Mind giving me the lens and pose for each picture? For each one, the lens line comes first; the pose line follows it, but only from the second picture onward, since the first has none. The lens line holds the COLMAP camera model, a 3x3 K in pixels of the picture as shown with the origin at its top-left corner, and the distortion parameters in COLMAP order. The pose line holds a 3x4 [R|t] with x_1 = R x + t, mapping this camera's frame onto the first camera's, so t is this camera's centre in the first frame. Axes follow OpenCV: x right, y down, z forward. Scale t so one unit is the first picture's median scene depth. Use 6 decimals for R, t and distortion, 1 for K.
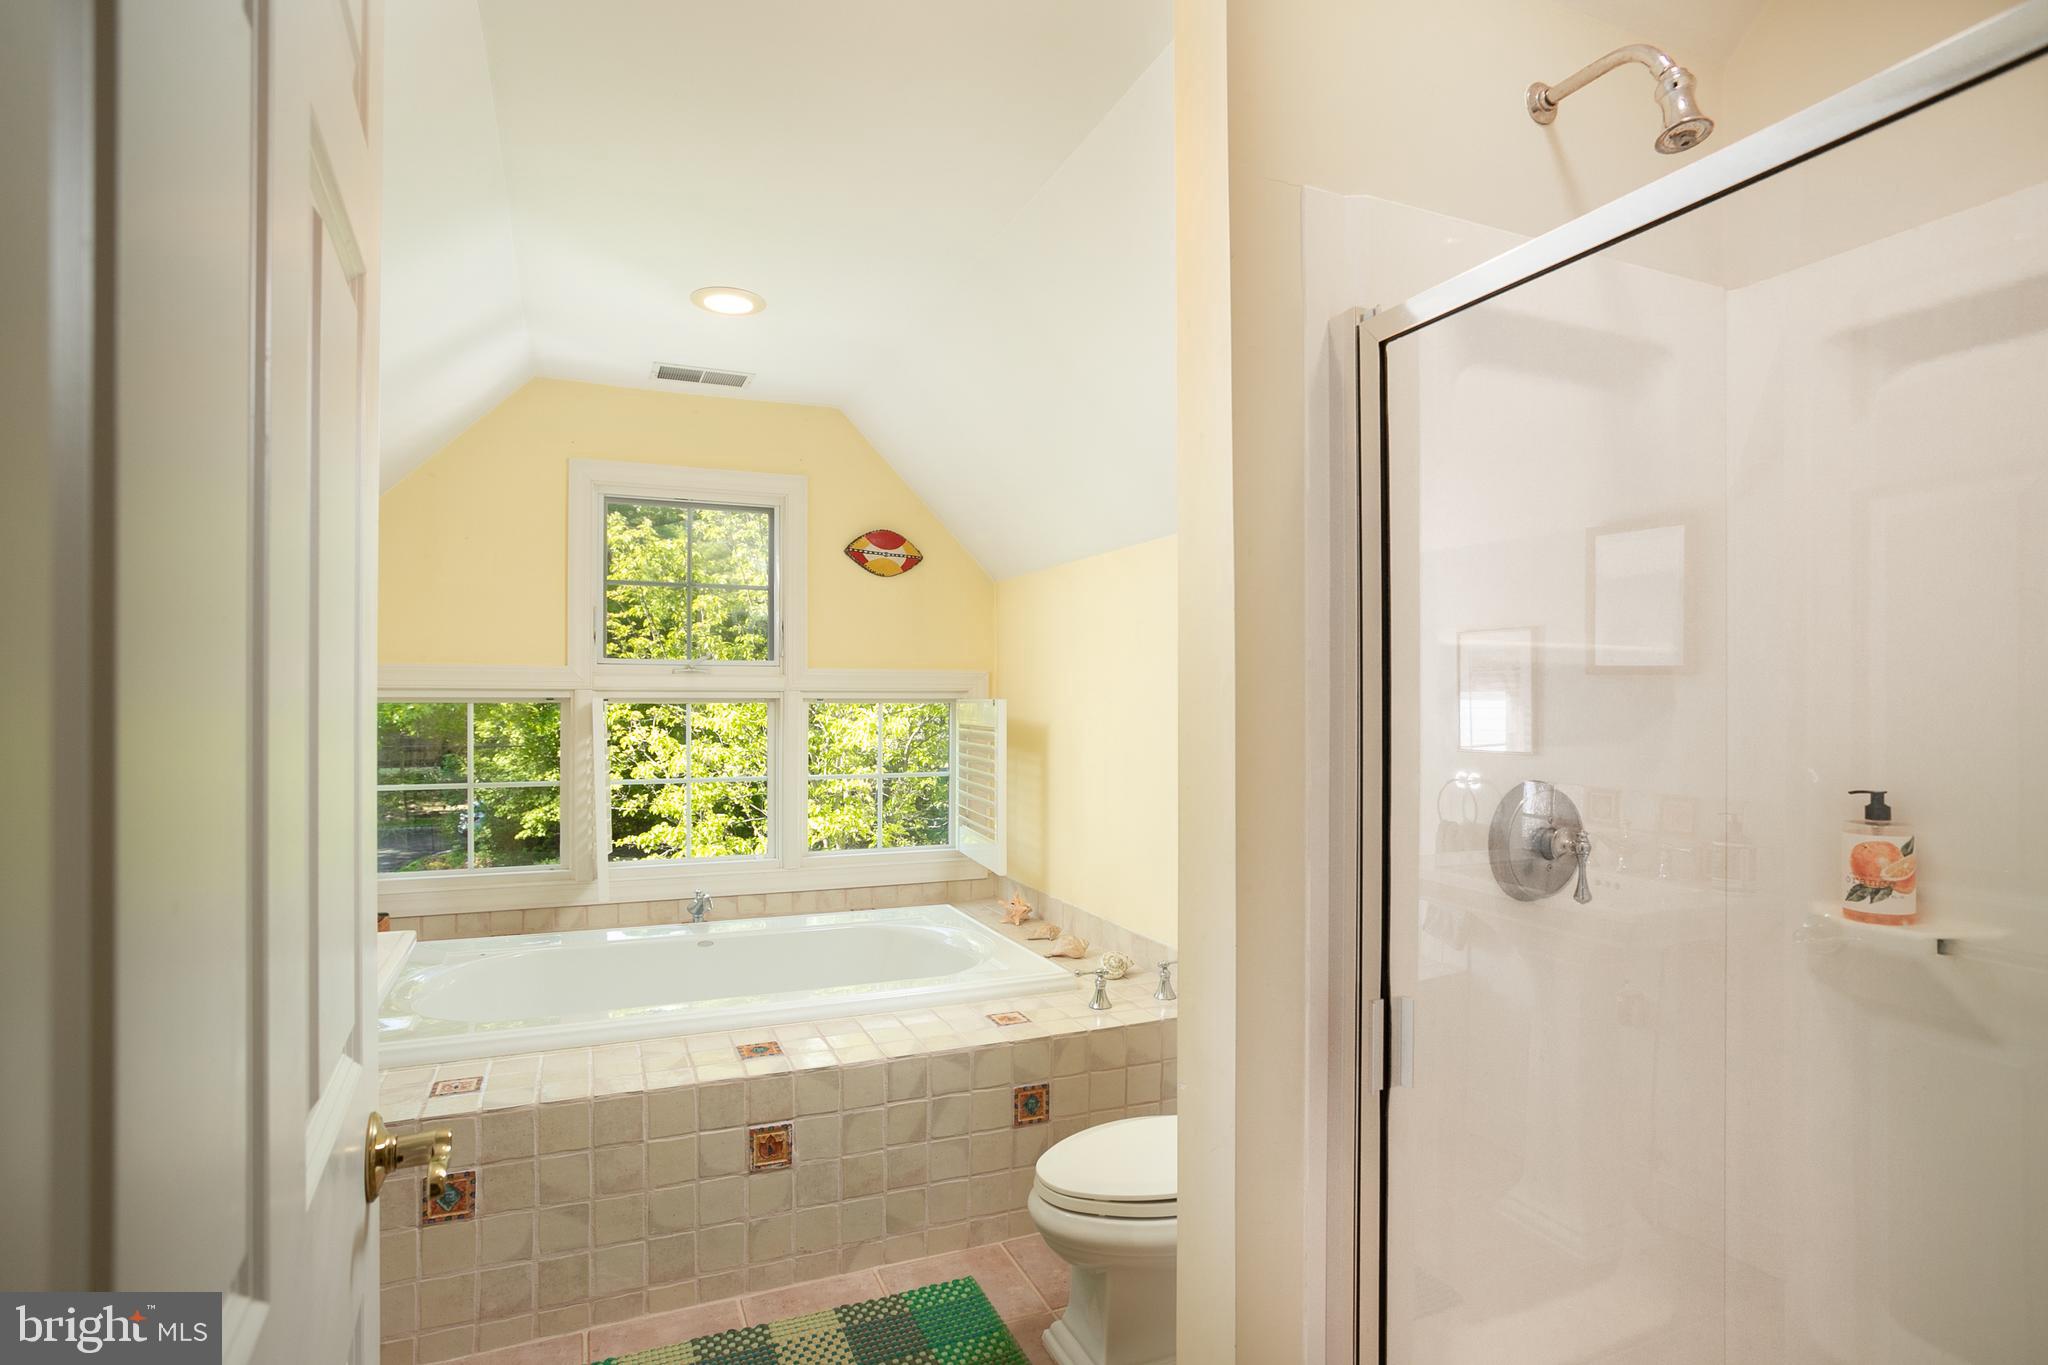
lens RADIAL K [[1012.0, 0, 1030.5], [0, 1012.0, 682.3], [0, 0, 1]] dist [-0.059480, 0.037462]
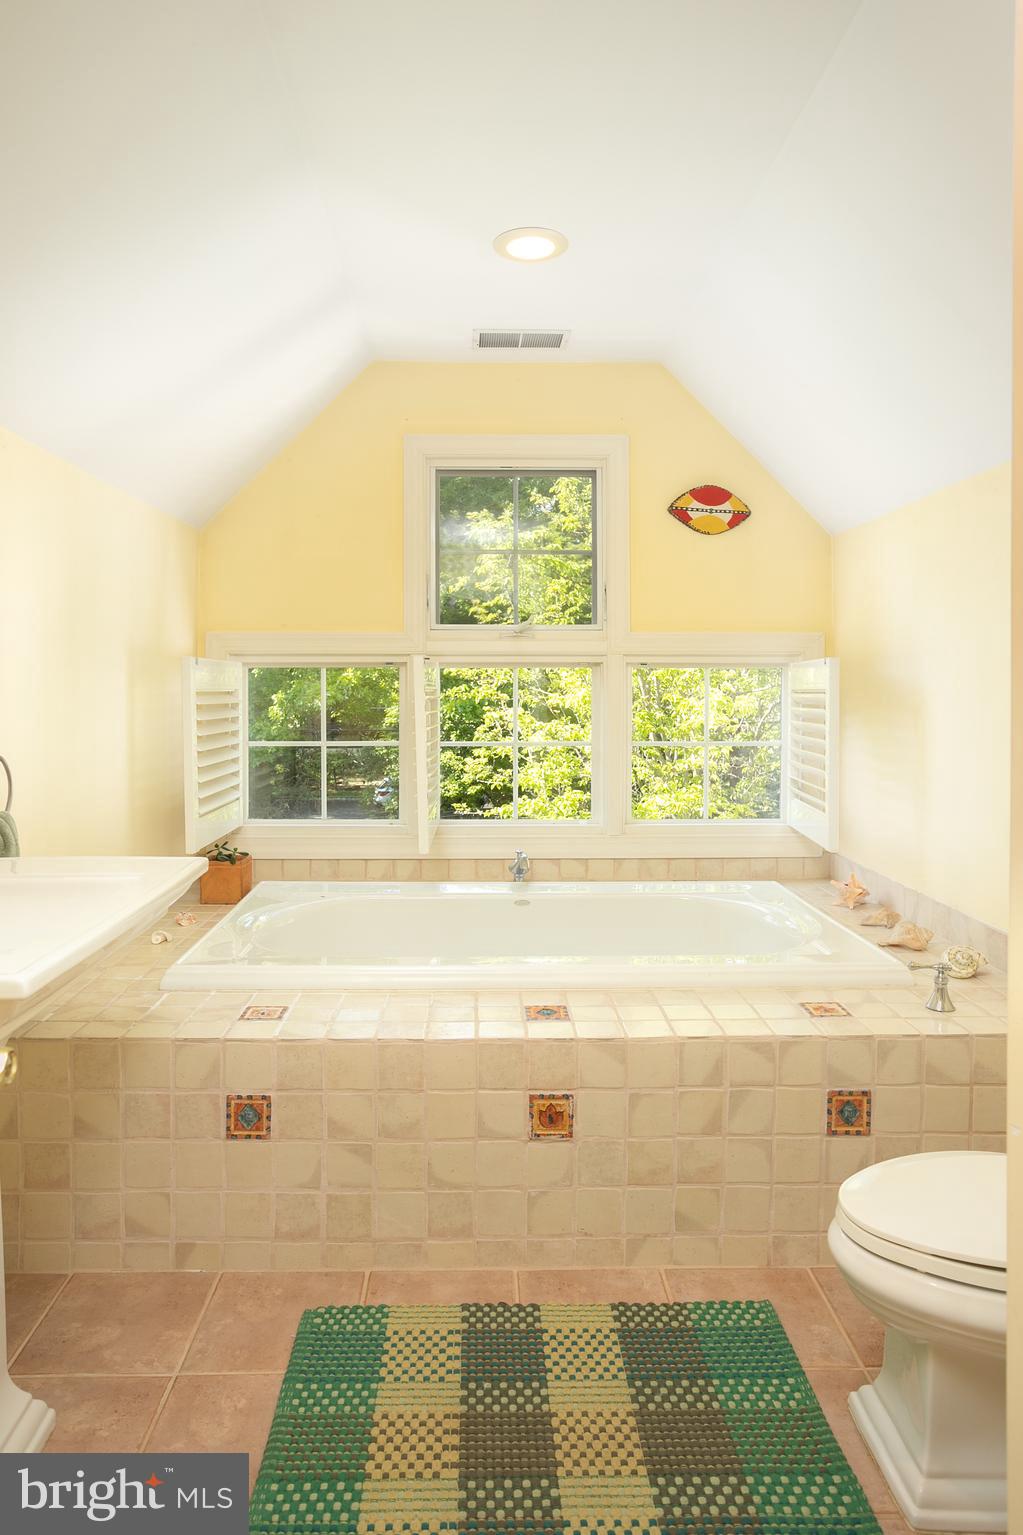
lens RADIAL K [[983.5, 0, 507.4], [0, 983.5, 691.3], [0, 0, 1]] dist [-0.041781, 0.041700]
pose [[0.929055, 0.002257, -0.369936, 0.039777], [0.005769, 0.999771, 0.020587, 0.044484], [0.369898, -0.021261, 0.928829, 0.132525]]
